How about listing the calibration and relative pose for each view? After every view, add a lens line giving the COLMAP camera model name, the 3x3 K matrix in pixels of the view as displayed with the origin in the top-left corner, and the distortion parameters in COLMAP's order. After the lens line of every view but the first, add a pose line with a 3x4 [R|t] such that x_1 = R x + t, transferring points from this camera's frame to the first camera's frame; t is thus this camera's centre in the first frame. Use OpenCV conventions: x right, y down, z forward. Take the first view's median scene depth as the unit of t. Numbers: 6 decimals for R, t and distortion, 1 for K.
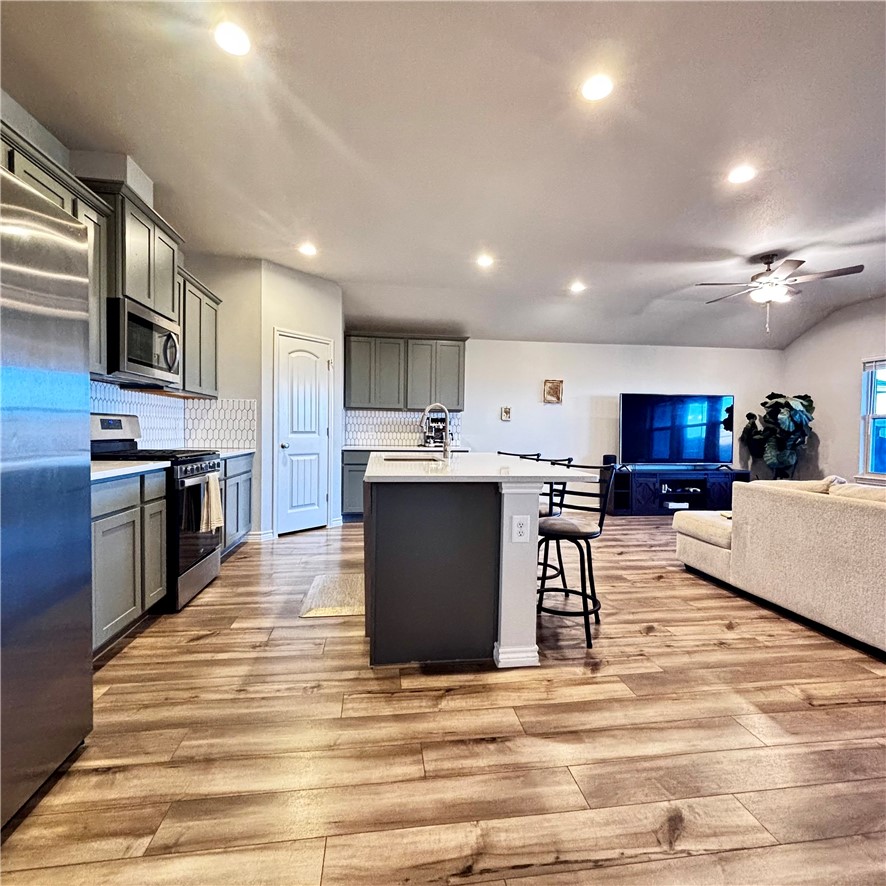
lens RADIAL K [[478.1, 0, 451.3], [0, 478.1, 444.0], [0, 0, 1]] dist [-0.003398, 0.002879]
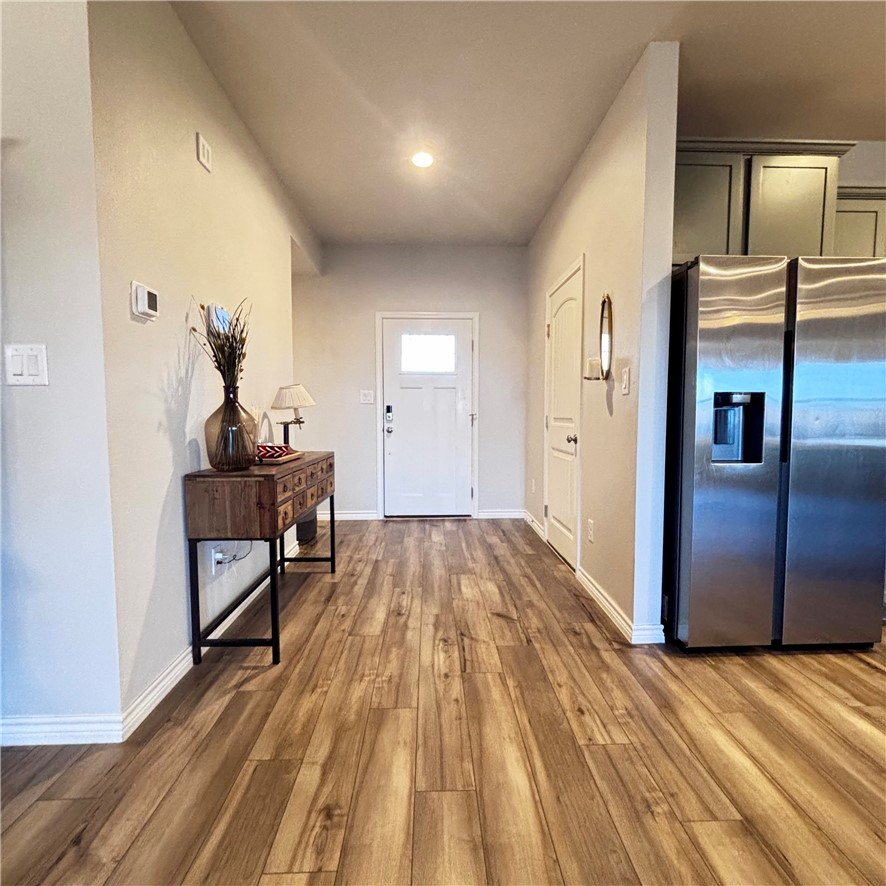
lens RADIAL K [[476.0, 0, 445.4], [0, 476.0, 443.7], [0, 0, 1]] dist [-0.000107, 0.000186]
pose [[-0.112185, 0.051123, -0.992371, 0.352187], [-0.028420, 0.998102, 0.054631, 0.007494], [0.993281, 0.034332, -0.110519, -0.036509]]
